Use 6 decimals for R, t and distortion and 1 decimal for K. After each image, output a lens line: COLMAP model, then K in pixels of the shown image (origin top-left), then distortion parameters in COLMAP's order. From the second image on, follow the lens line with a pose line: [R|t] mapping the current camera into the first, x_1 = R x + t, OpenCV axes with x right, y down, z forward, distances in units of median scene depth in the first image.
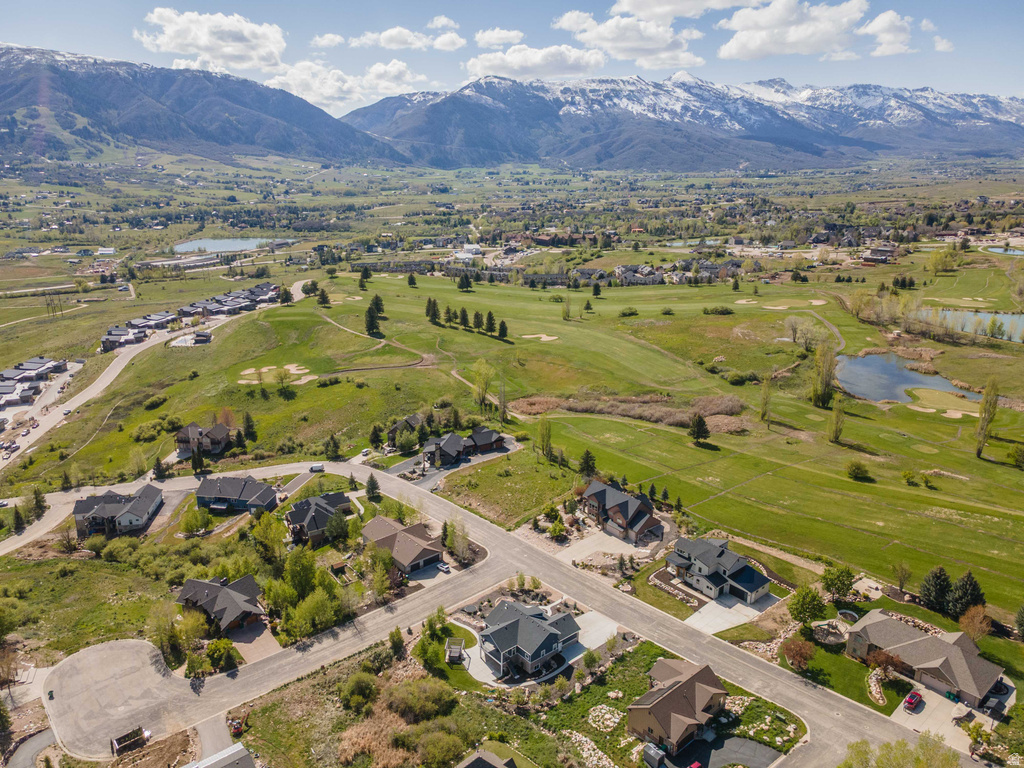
lens RADIAL K [[747.7, 0, 501.0], [0, 747.7, 385.5], [0, 0, 1]] dist [0.040886, 0.003877]
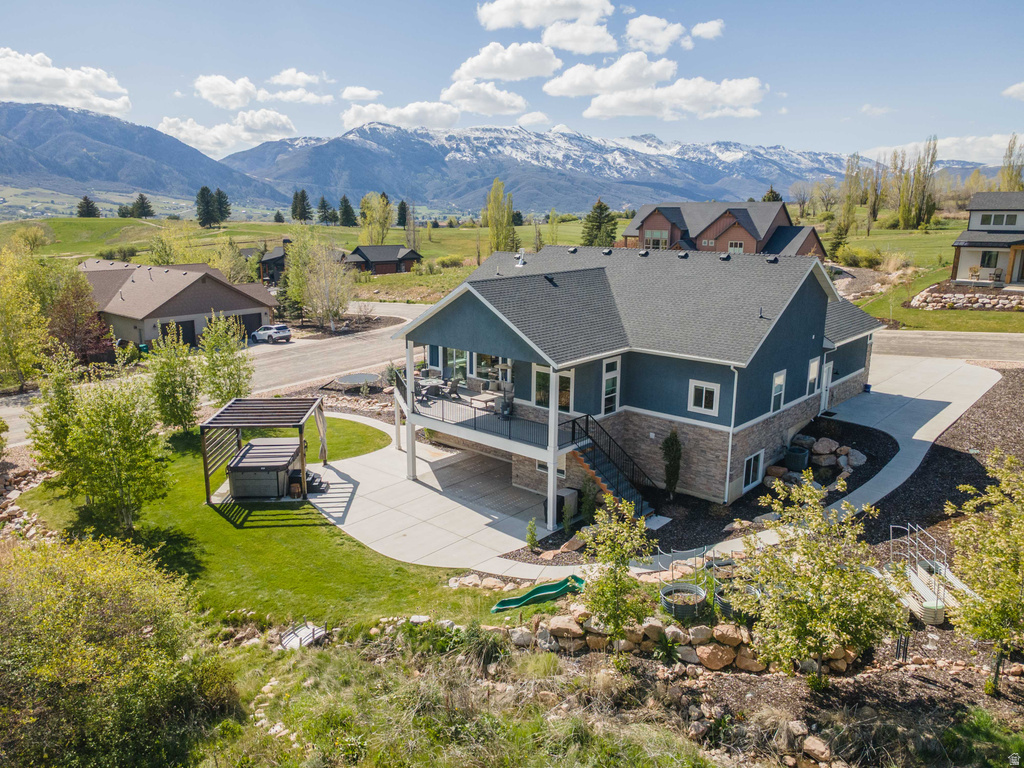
lens RADIAL K [[745.2, 0, 504.7], [0, 745.2, 383.0], [0, 0, 1]] dist [0.044673, 0.010211]
pose [[0.988569, -0.032999, 0.147115, -0.007635], [0.043713, 0.996575, -0.070196, 0.086819], [-0.144295, 0.075824, 0.986625, 0.200320]]
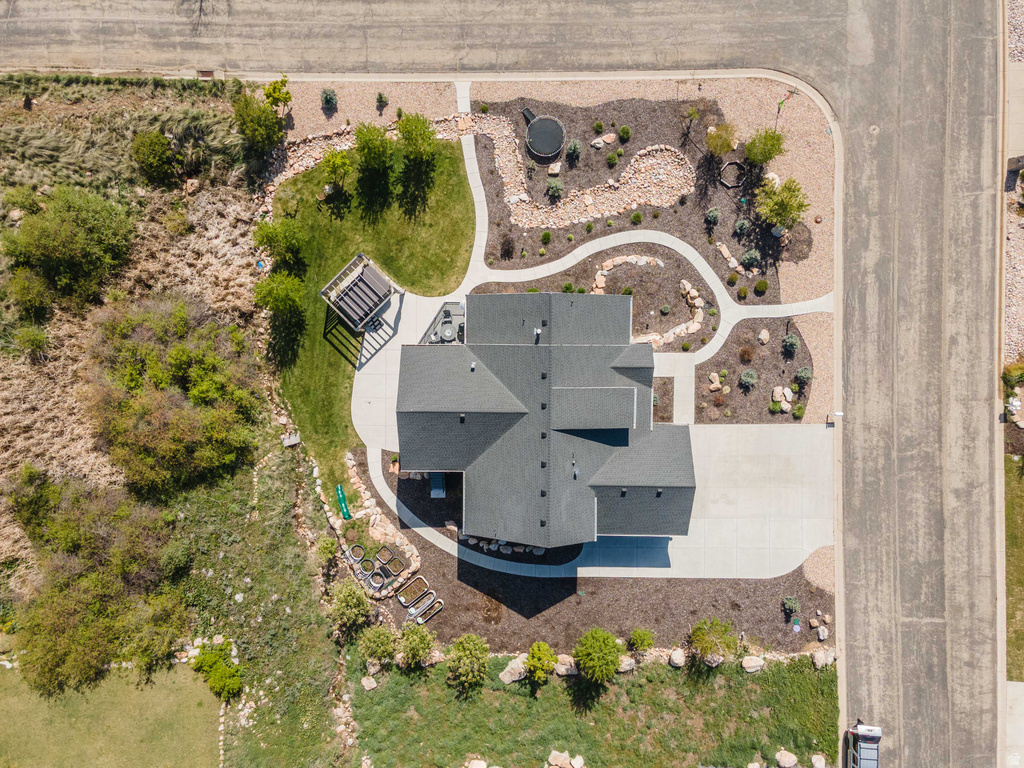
lens RADIAL K [[745.2, 0, 504.7], [0, 745.2, 383.0], [0, 0, 1]] dist [0.044673, 0.010211]
pose [[0.767169, 0.641169, 0.018811, 0.001234], [-0.177164, 0.183611, 0.966902, 0.008300], [0.616494, -0.745110, 0.254453, 0.228747]]
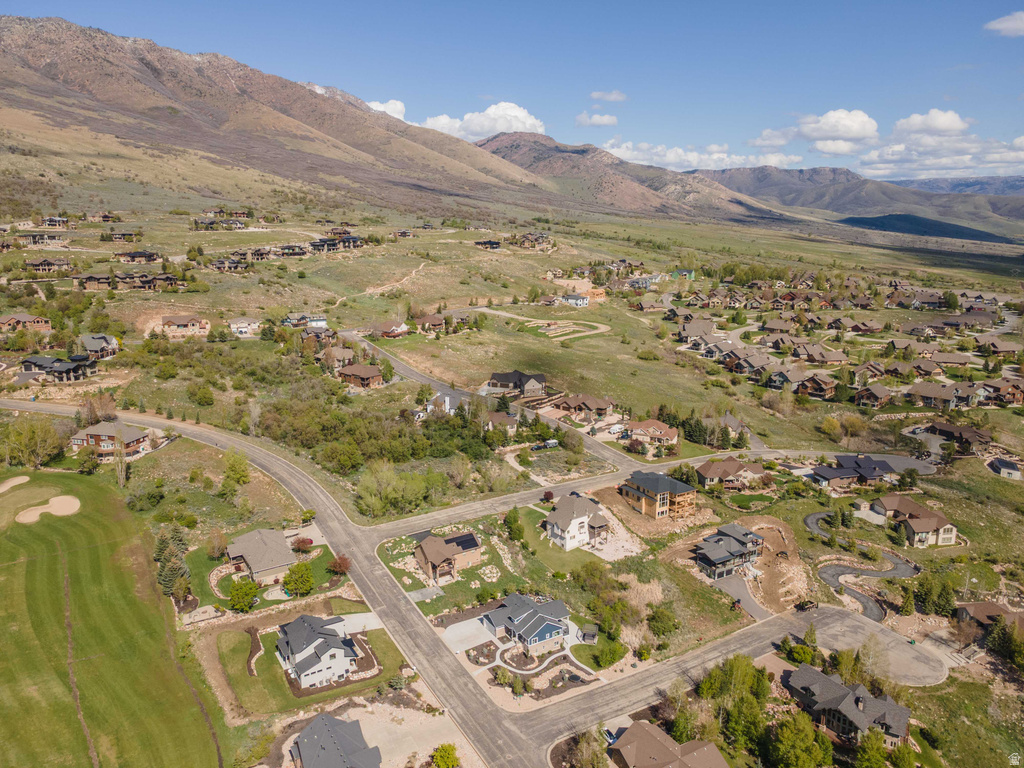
lens RADIAL K [[748.2, 0, 502.4], [0, 748.2, 384.3], [0, 0, 1]] dist [0.064556, -0.044626]
pose [[-0.988868, -0.042789, 0.142509, -0.019180], [0.035524, 0.862170, 0.505372, -0.142015], [-0.144492, 0.504809, -0.851052, 0.448501]]
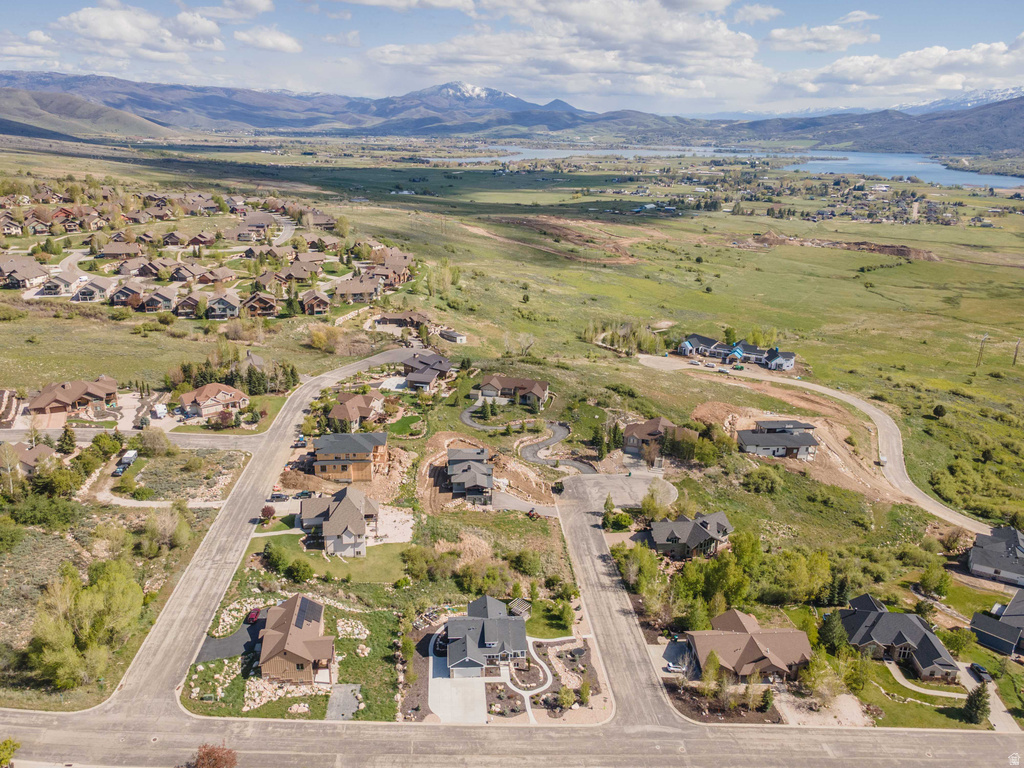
lens RADIAL K [[747.7, 0, 501.0], [0, 747.7, 385.5], [0, 0, 1]] dist [0.040886, 0.003877]
pose [[-0.581053, 0.258936, -0.771576, 0.166345], [-0.261567, 0.838329, 0.478317, -0.098407], [0.770688, 0.479747, -0.419384, 0.312656]]
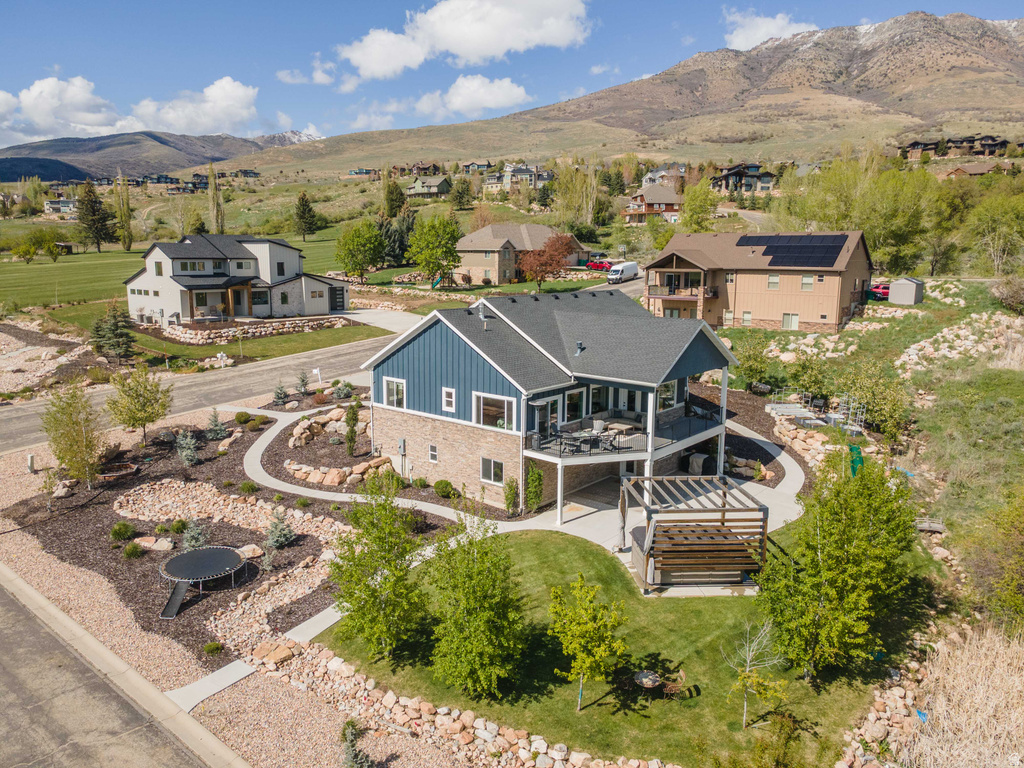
lens RADIAL K [[745.2, 0, 504.7], [0, 745.2, 383.0], [0, 0, 1]] dist [0.044673, 0.010211]
pose [[-0.178567, -0.173043, 0.968592, -0.051199], [0.289594, 0.931566, 0.219817, 0.067635], [-0.940345, 0.319750, -0.116235, 0.258346]]
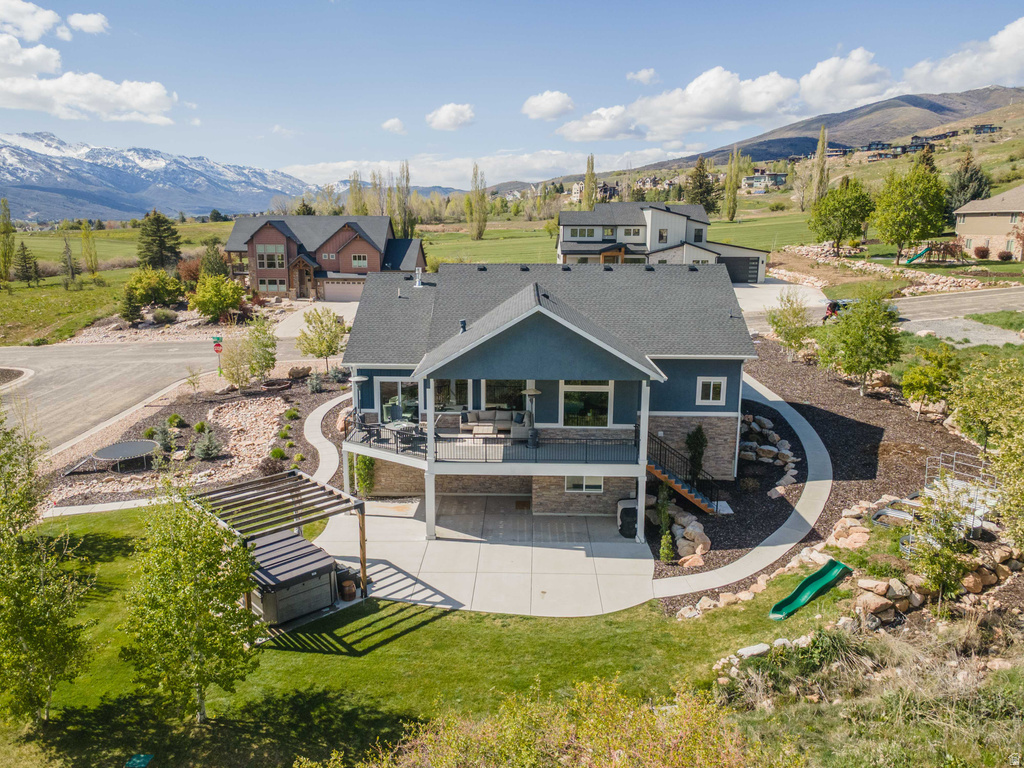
lens RADIAL K [[745.2, 0, 504.7], [0, 745.2, 383.0], [0, 0, 1]] dist [0.044673, 0.010211]
pose [[0.655087, -0.161502, 0.738091, -0.031863], [0.226359, 0.973967, 0.012211, 0.081625], [-0.720849, 0.159074, 0.674590, 0.215943]]
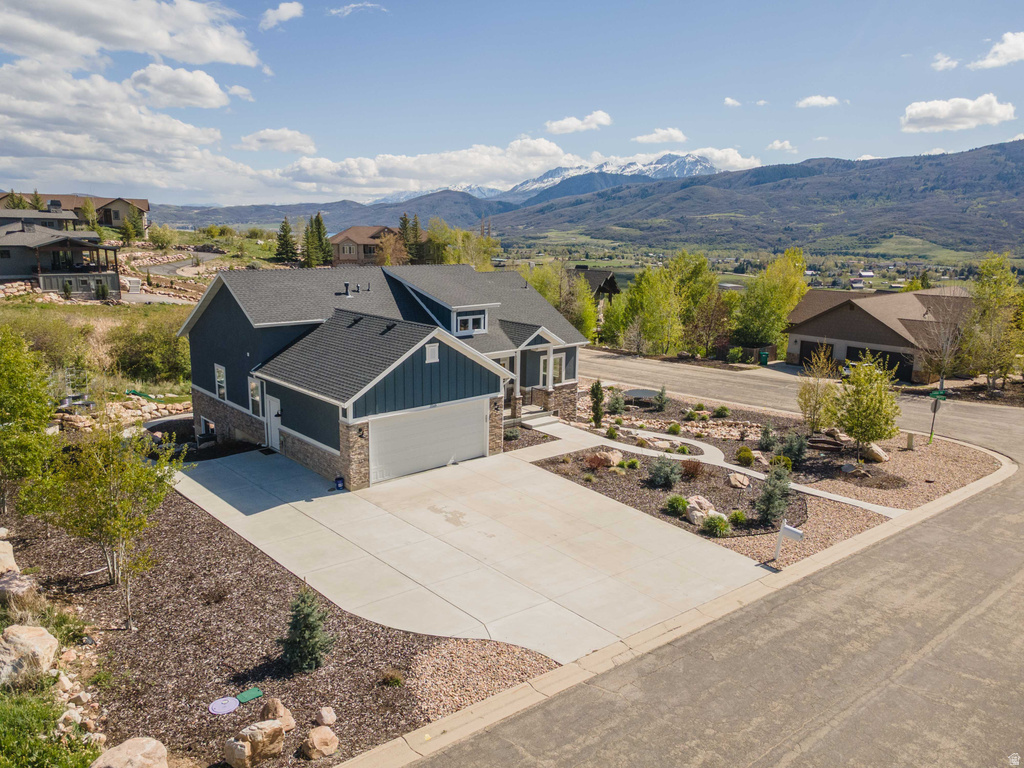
lens RADIAL K [[745.2, 0, 504.7], [0, 745.2, 383.0], [0, 0, 1]] dist [0.044673, 0.010211]
pose [[0.037863, 0.203907, -0.978258, 0.060814], [-0.312705, 0.932211, 0.182206, 0.070690], [0.949095, 0.299007, 0.099059, 0.251135]]
